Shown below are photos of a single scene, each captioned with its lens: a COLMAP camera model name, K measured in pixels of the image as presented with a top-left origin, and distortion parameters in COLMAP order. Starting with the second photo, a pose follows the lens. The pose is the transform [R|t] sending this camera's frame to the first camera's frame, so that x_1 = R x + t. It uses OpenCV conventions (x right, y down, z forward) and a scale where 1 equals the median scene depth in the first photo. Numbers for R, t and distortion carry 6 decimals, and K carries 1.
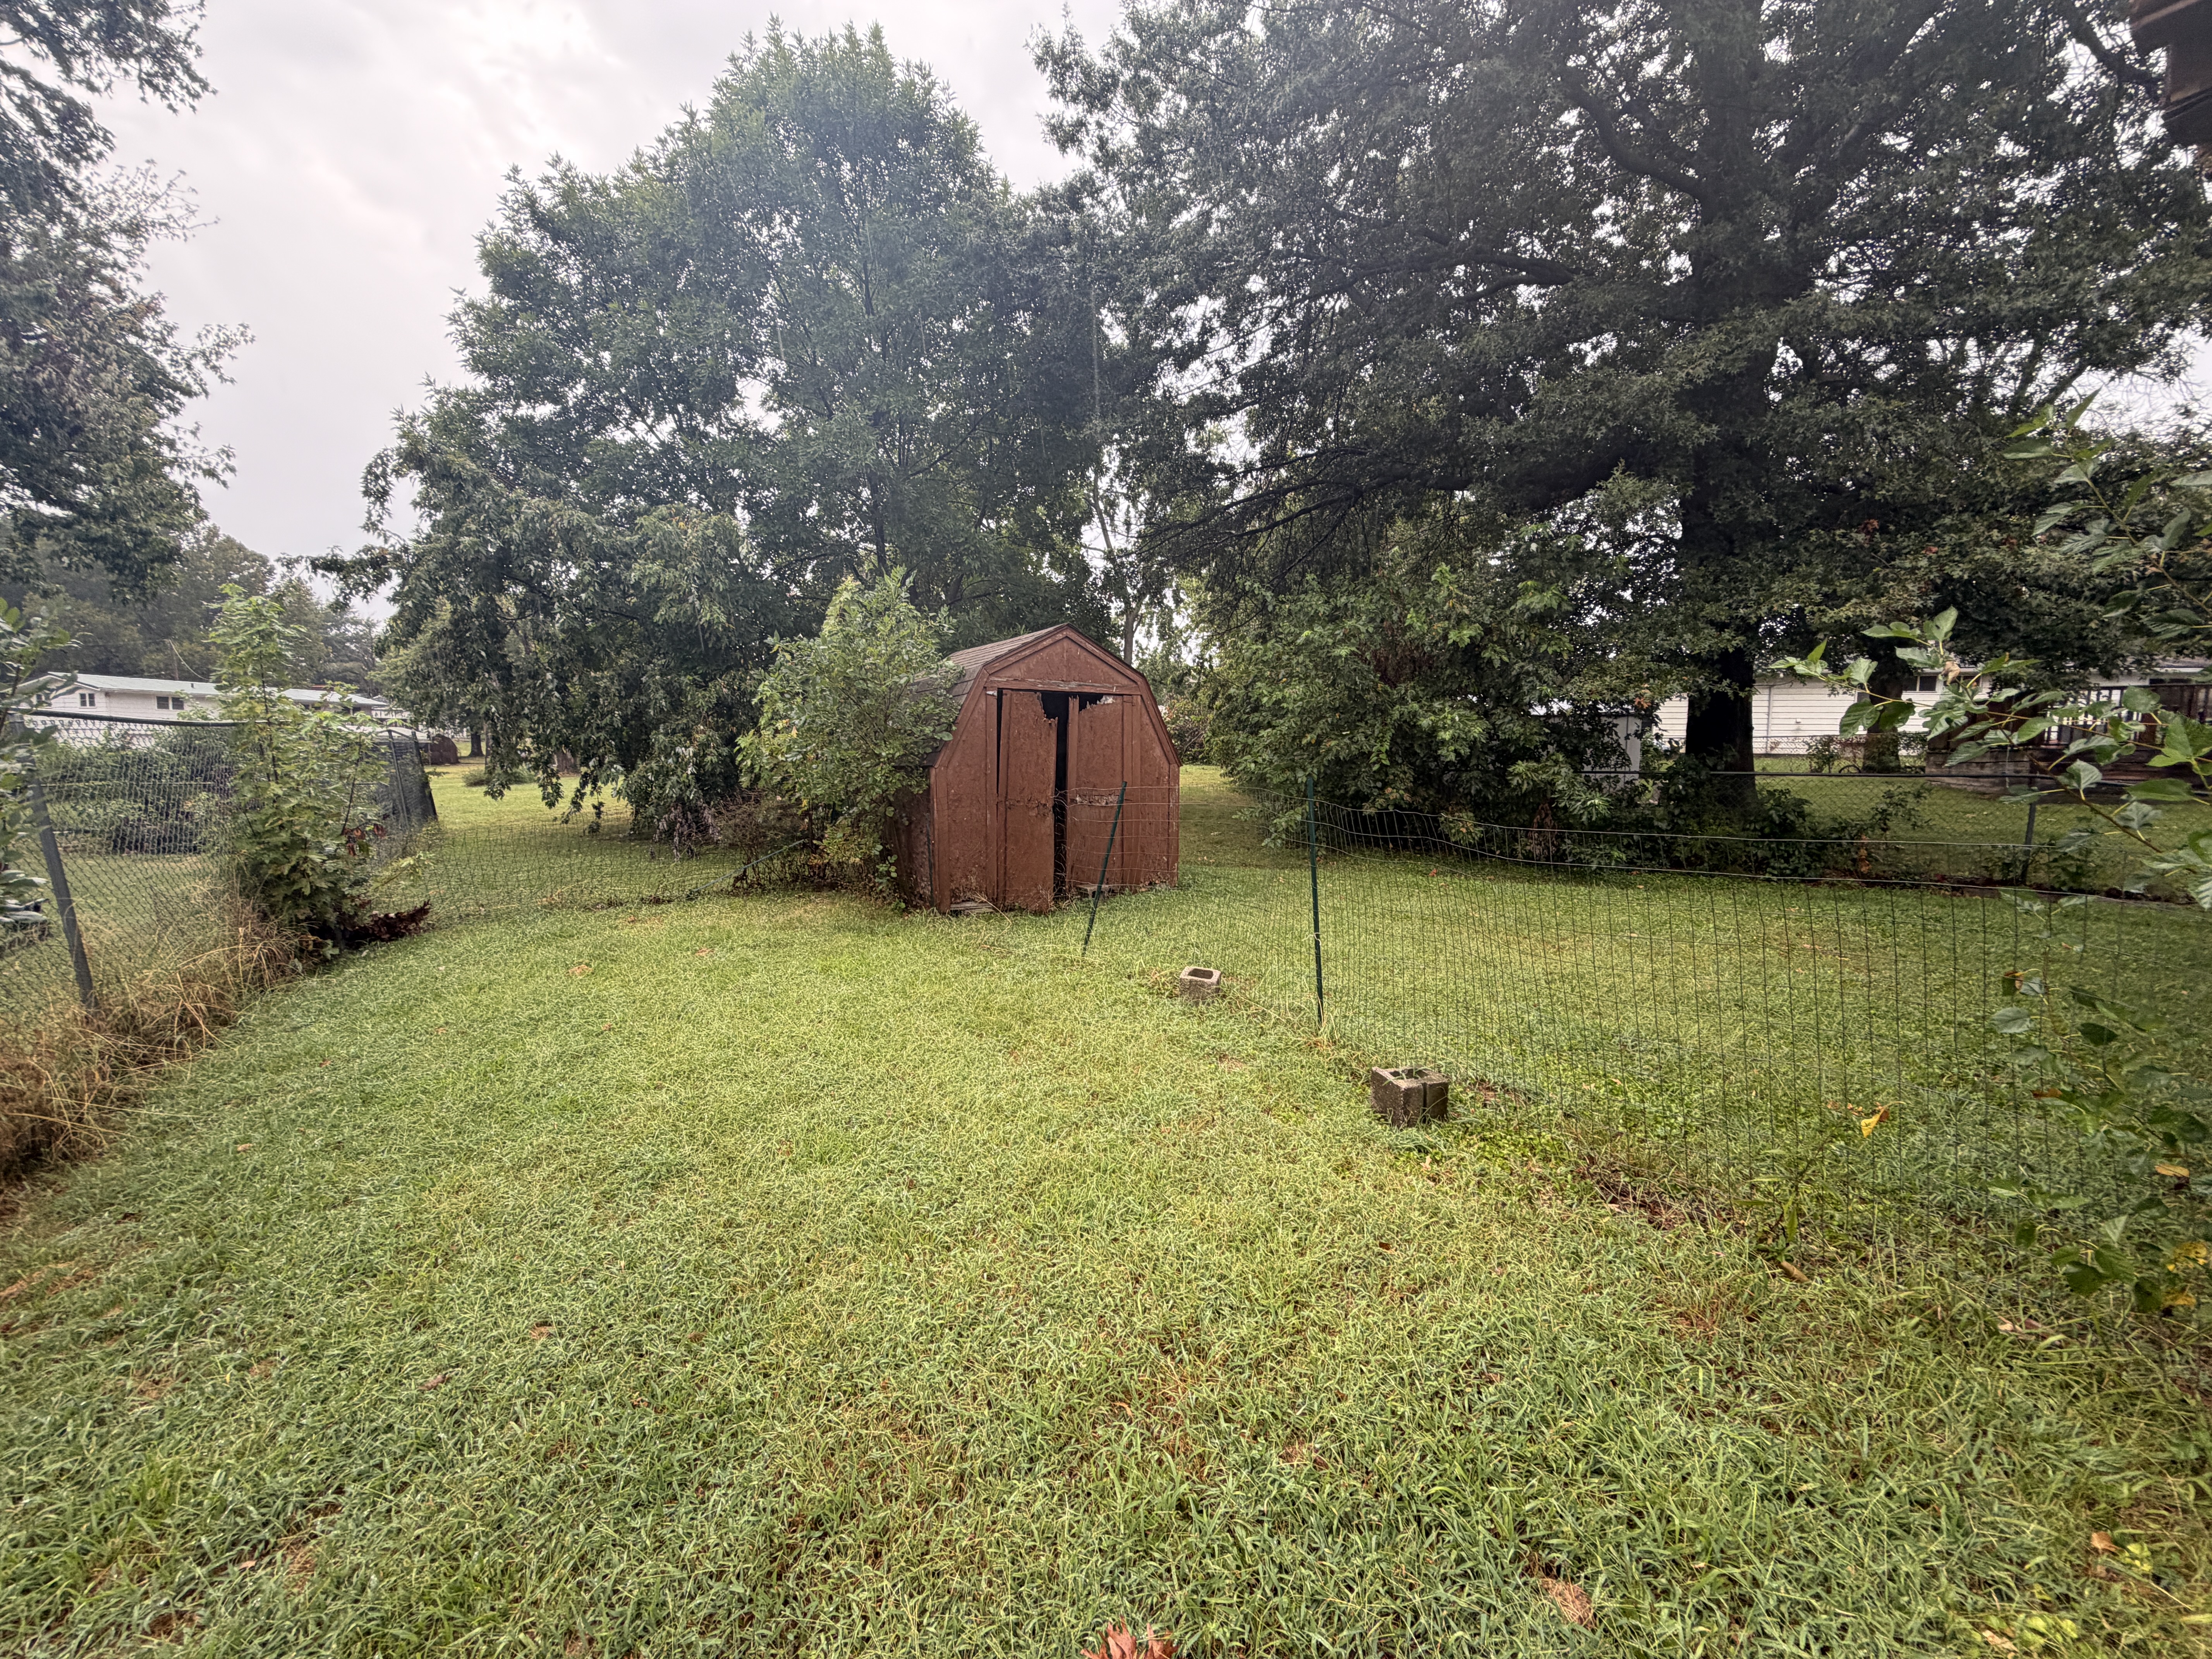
lens RADIAL K [[897.1, 0, 1109.3], [0, 897.1, 838.4], [0, 0, 1]] dist [-0.000654, -0.000762]
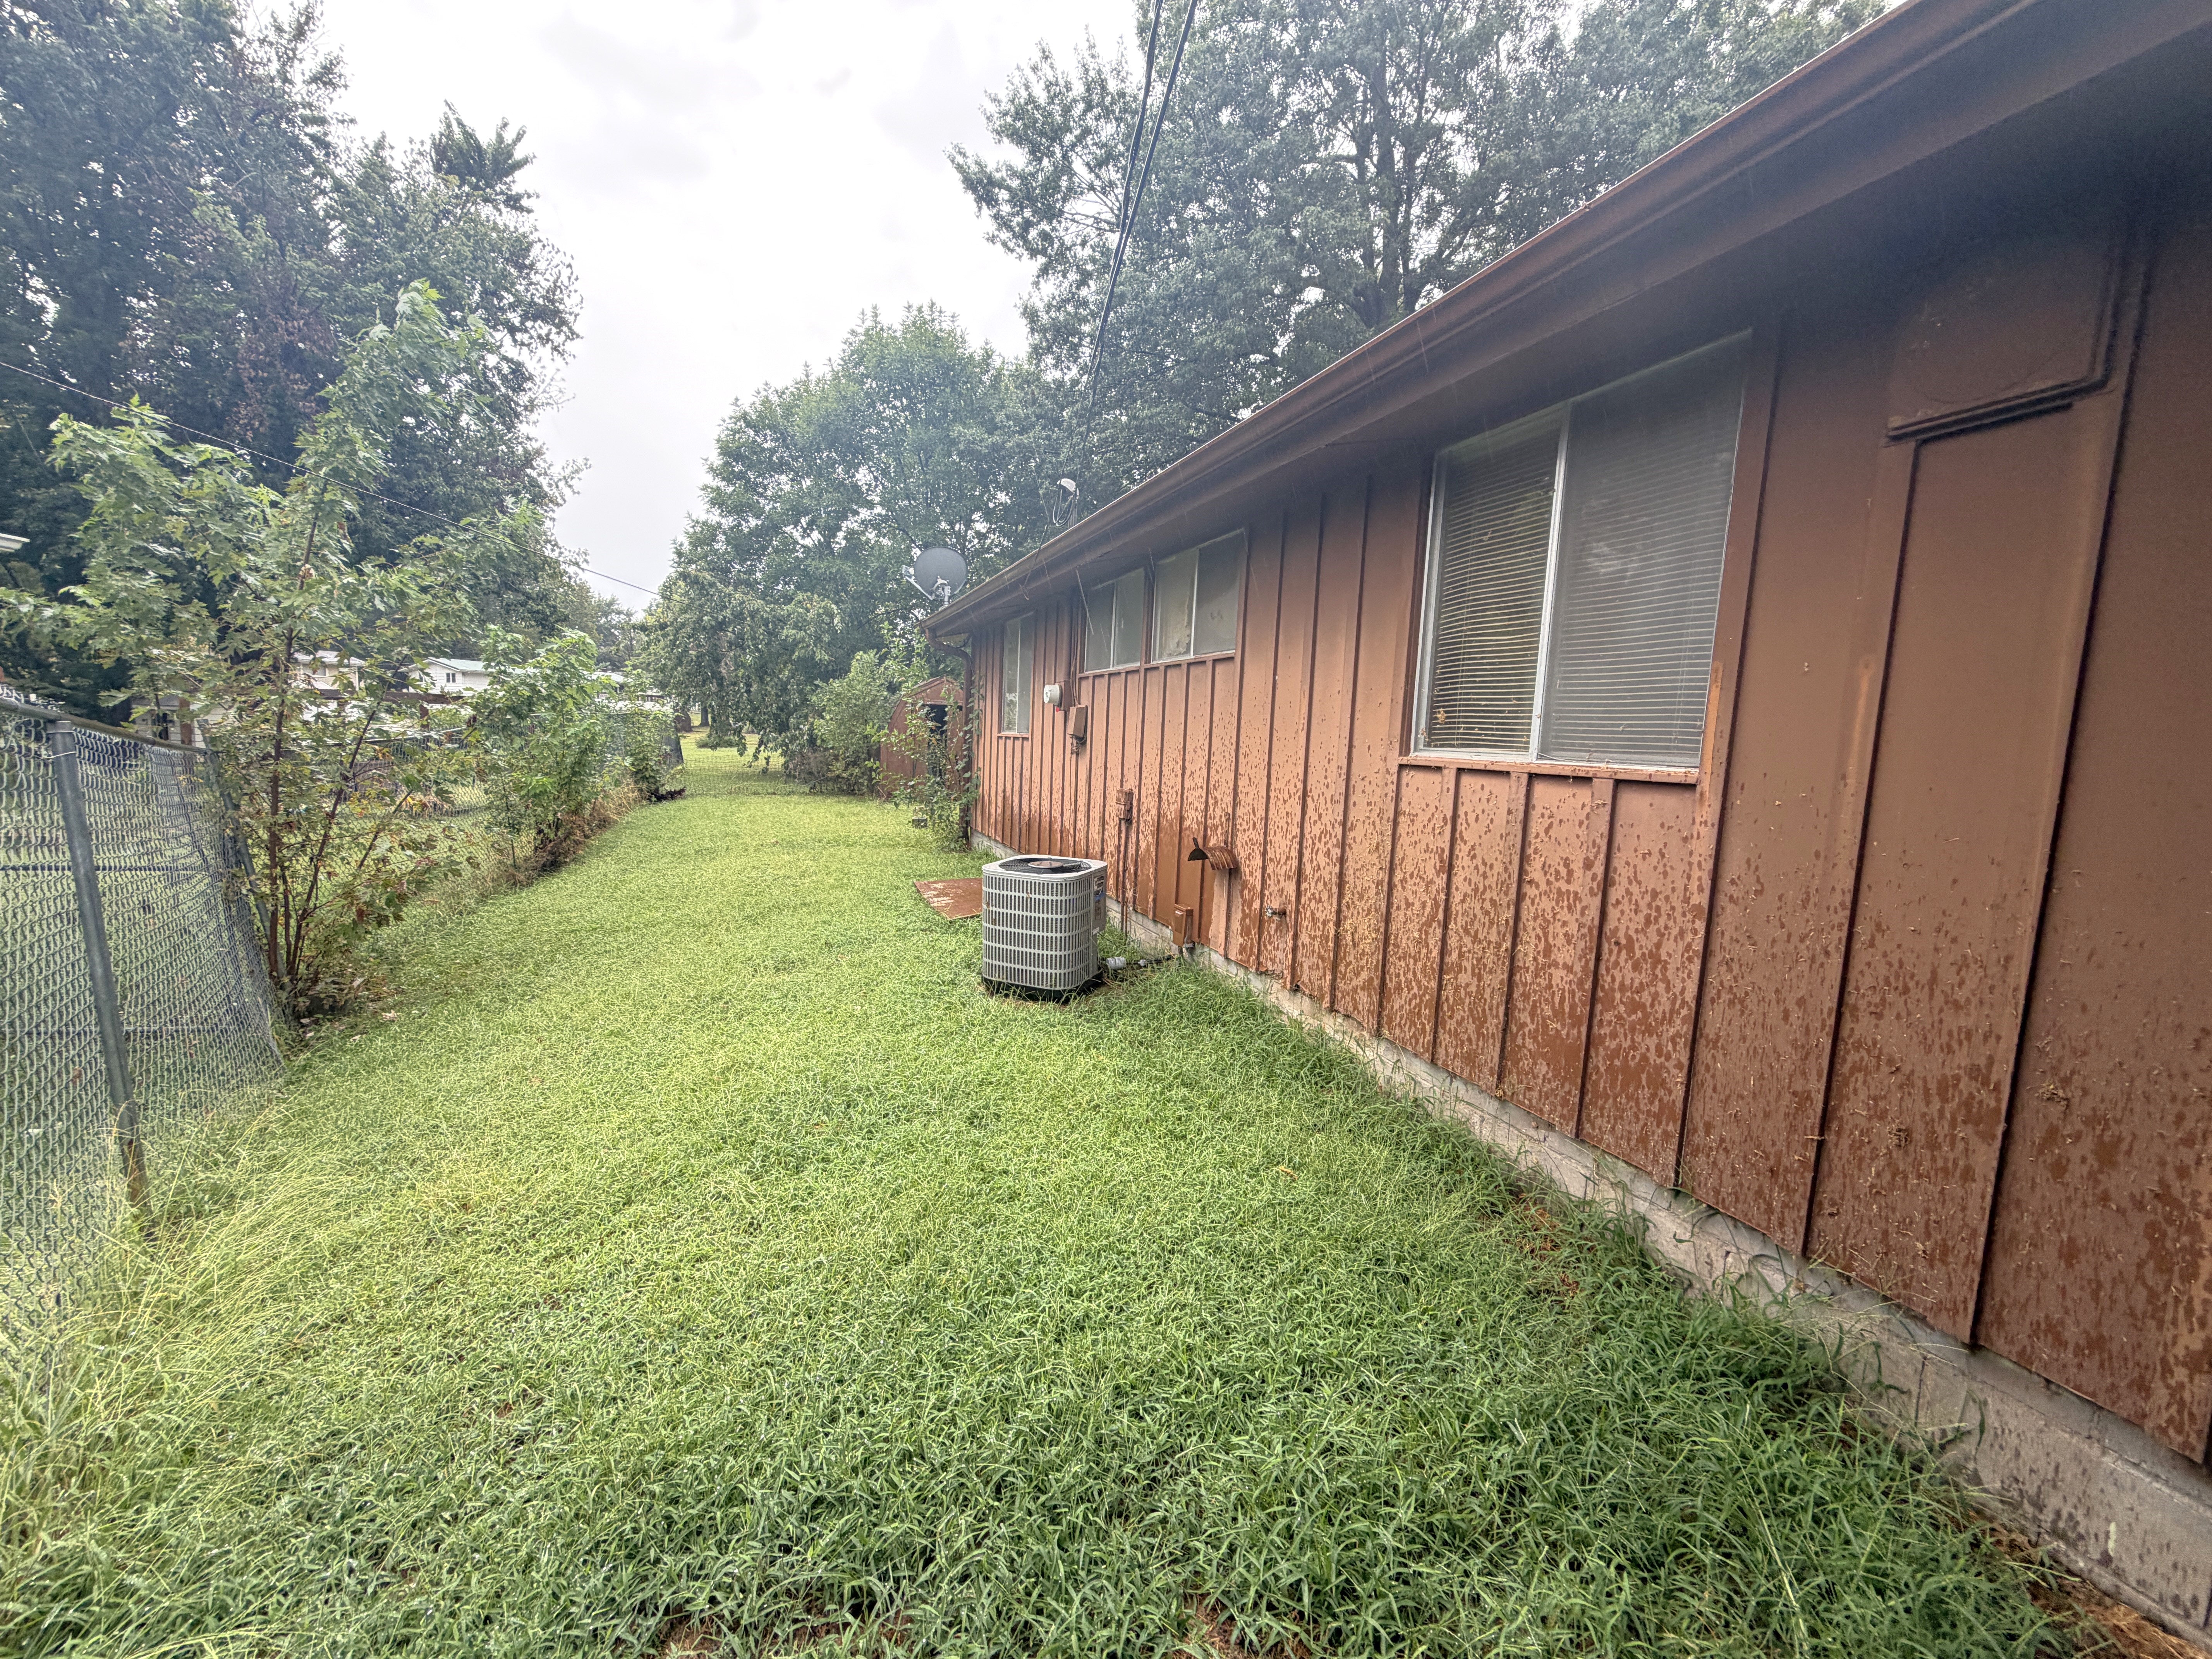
lens RADIAL K [[882.0, 0, 1098.9], [0, 882.0, 828.6], [0, 0, 1]] dist [-0.000139, -0.000217]
pose [[0.980760, 0.046926, -0.189496, 0.365257], [-0.044976, 0.998882, 0.014584, 0.044255], [0.189968, -0.005781, 0.981773, -0.516651]]
